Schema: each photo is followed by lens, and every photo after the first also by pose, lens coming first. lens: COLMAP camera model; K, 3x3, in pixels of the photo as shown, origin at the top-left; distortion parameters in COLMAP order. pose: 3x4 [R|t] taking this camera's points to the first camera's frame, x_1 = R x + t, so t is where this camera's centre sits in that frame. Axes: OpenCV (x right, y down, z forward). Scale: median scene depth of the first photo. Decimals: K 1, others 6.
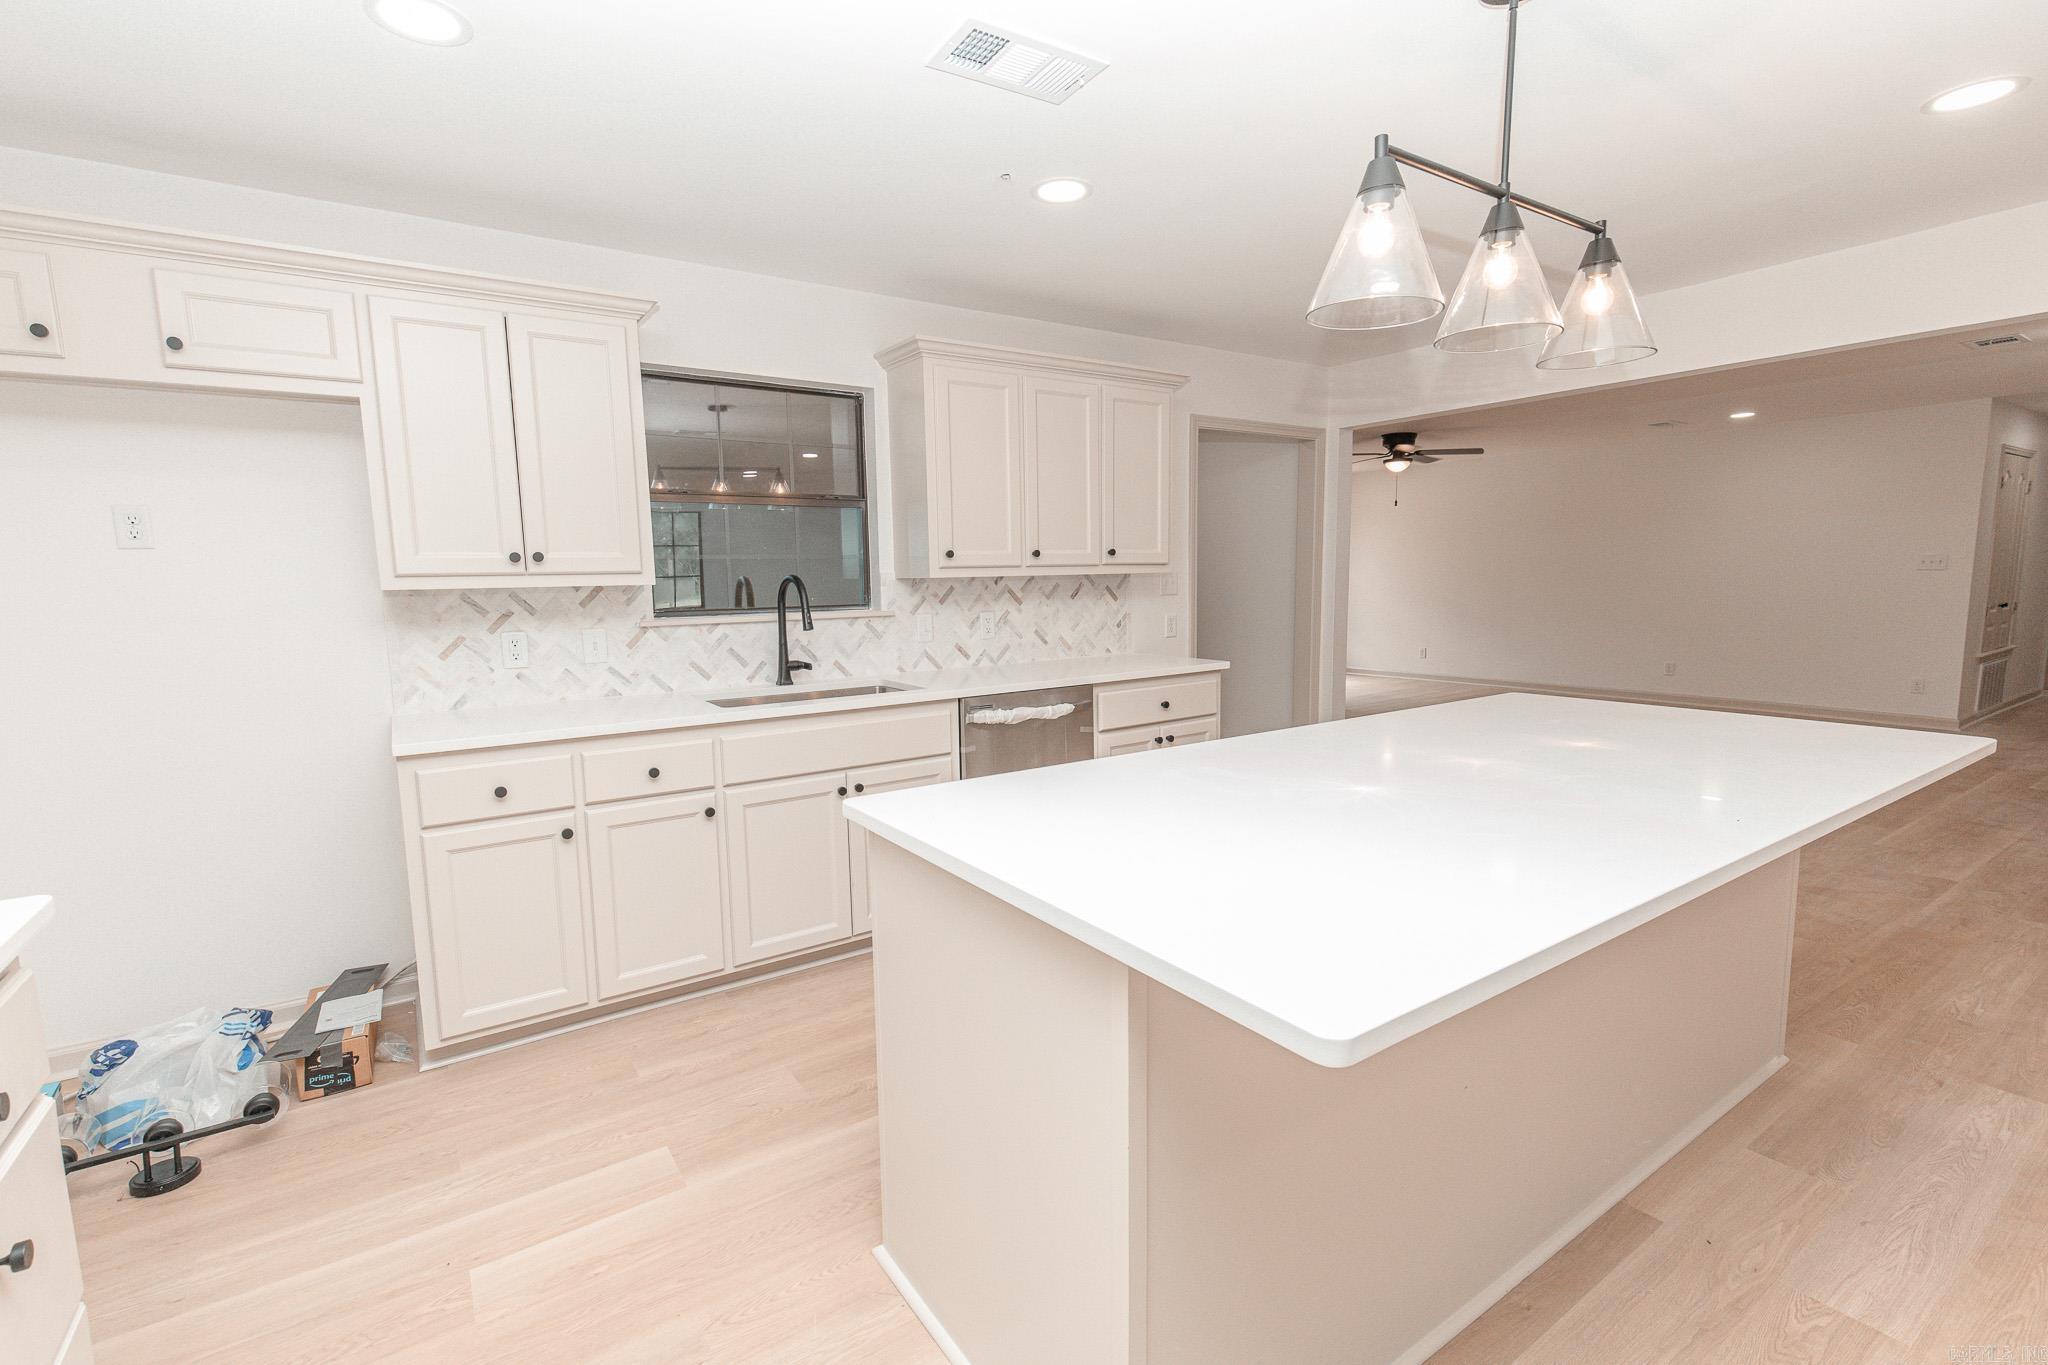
lens RADIAL K [[923.5, 0, 1011.7], [0, 923.5, 685.3], [0, 0, 1]] dist [0.010014, -0.002963]
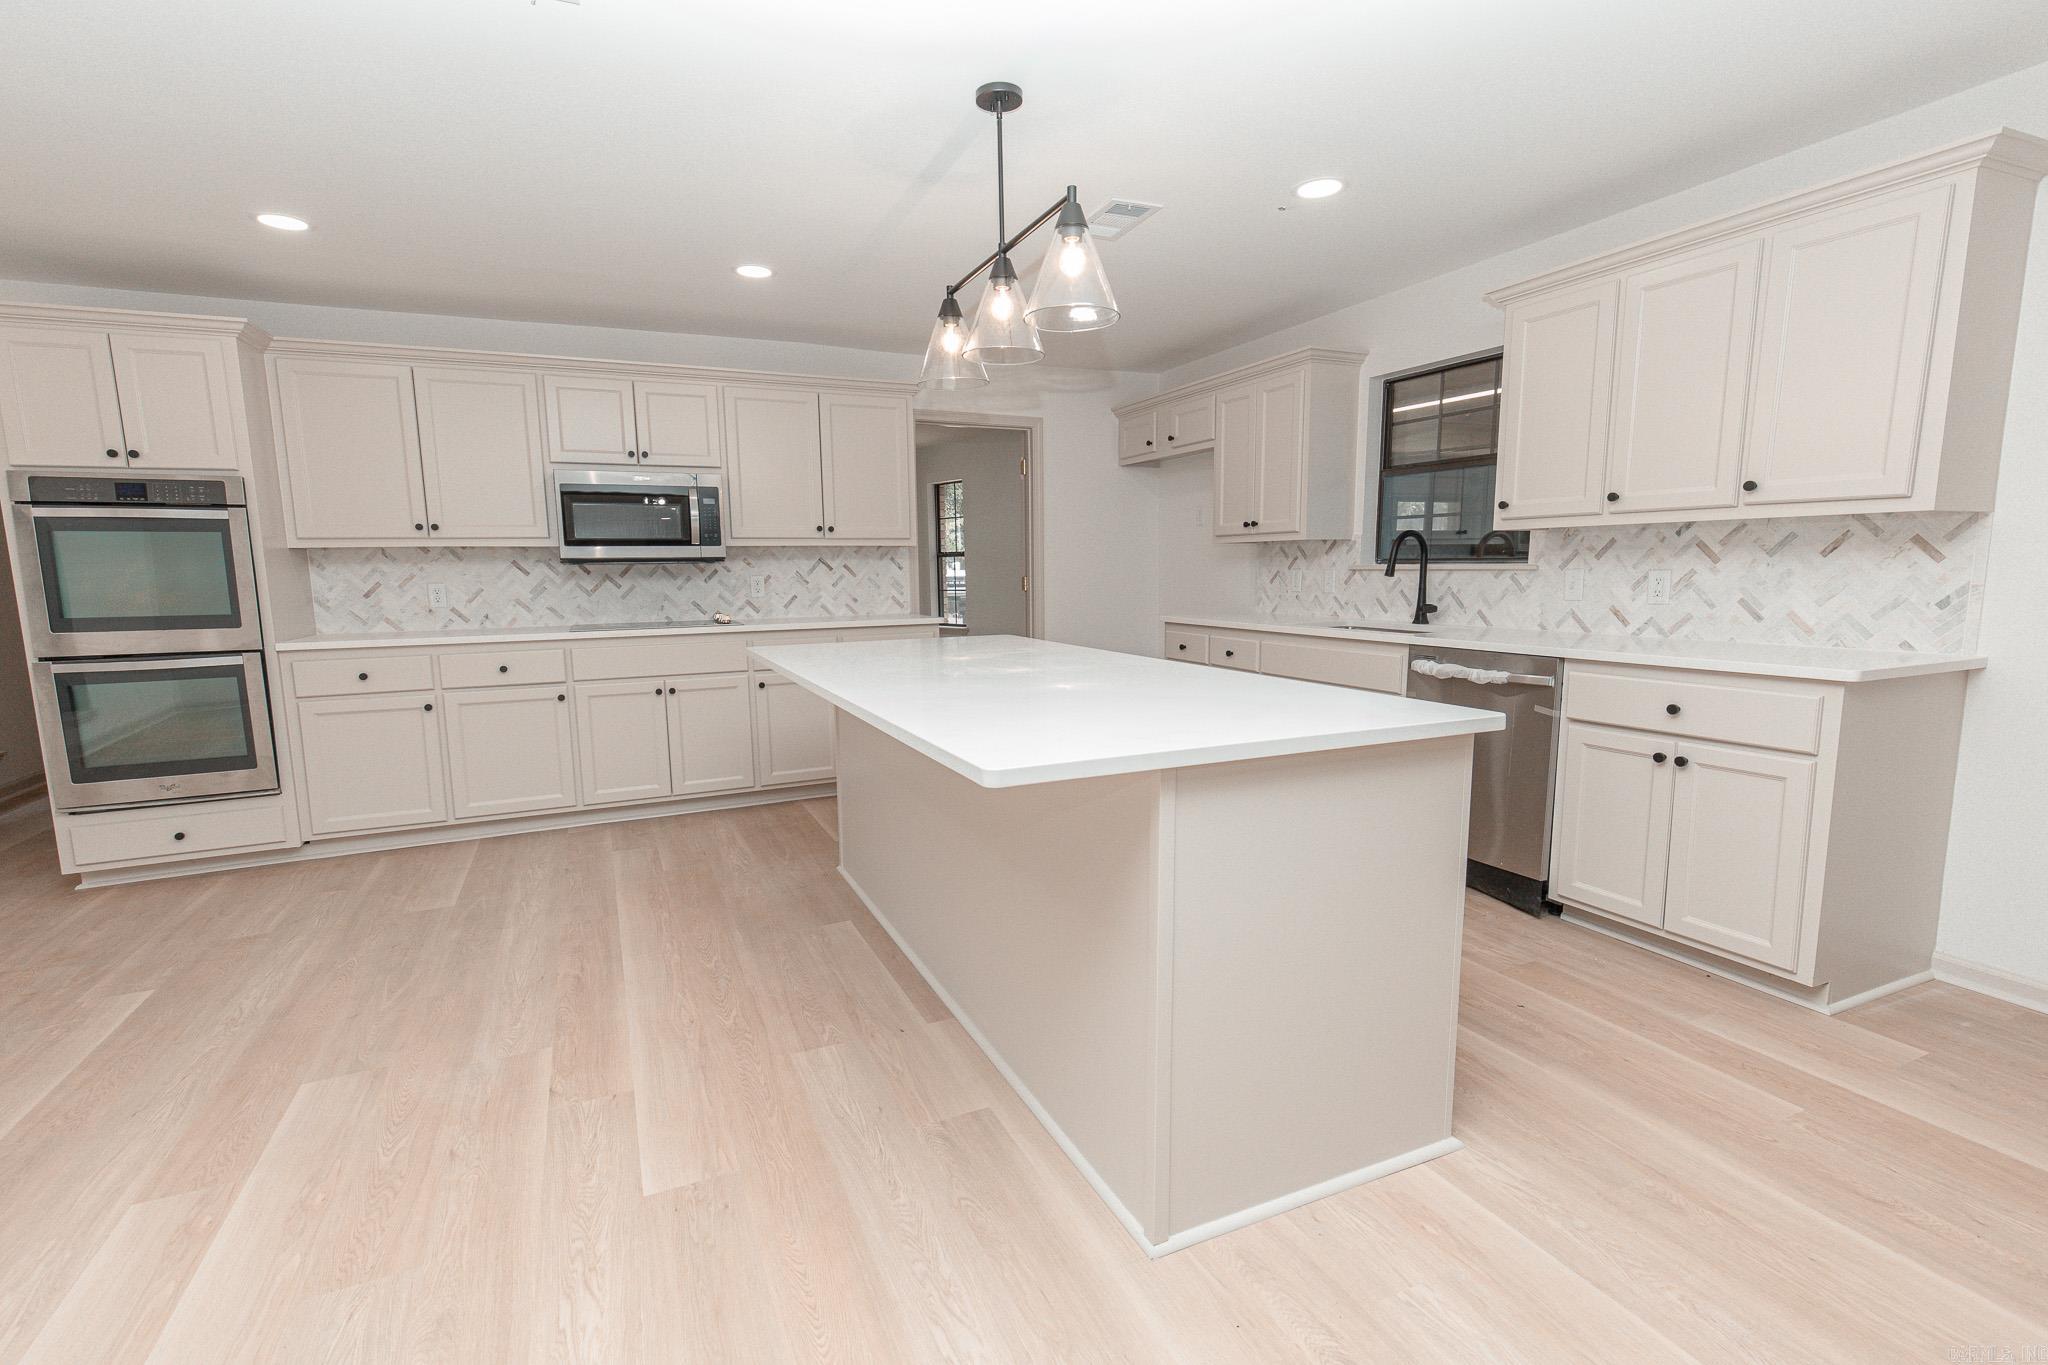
lens RADIAL K [[923.5, 0, 1012.6], [0, 923.5, 691.5], [0, 0, 1]] dist [0.010014, -0.002963]
pose [[-0.168173, 0.154791, -0.973528, 0.956037], [-0.103562, 0.979355, 0.173608, -0.063583], [0.980302, 0.130016, -0.148671, 0.636308]]
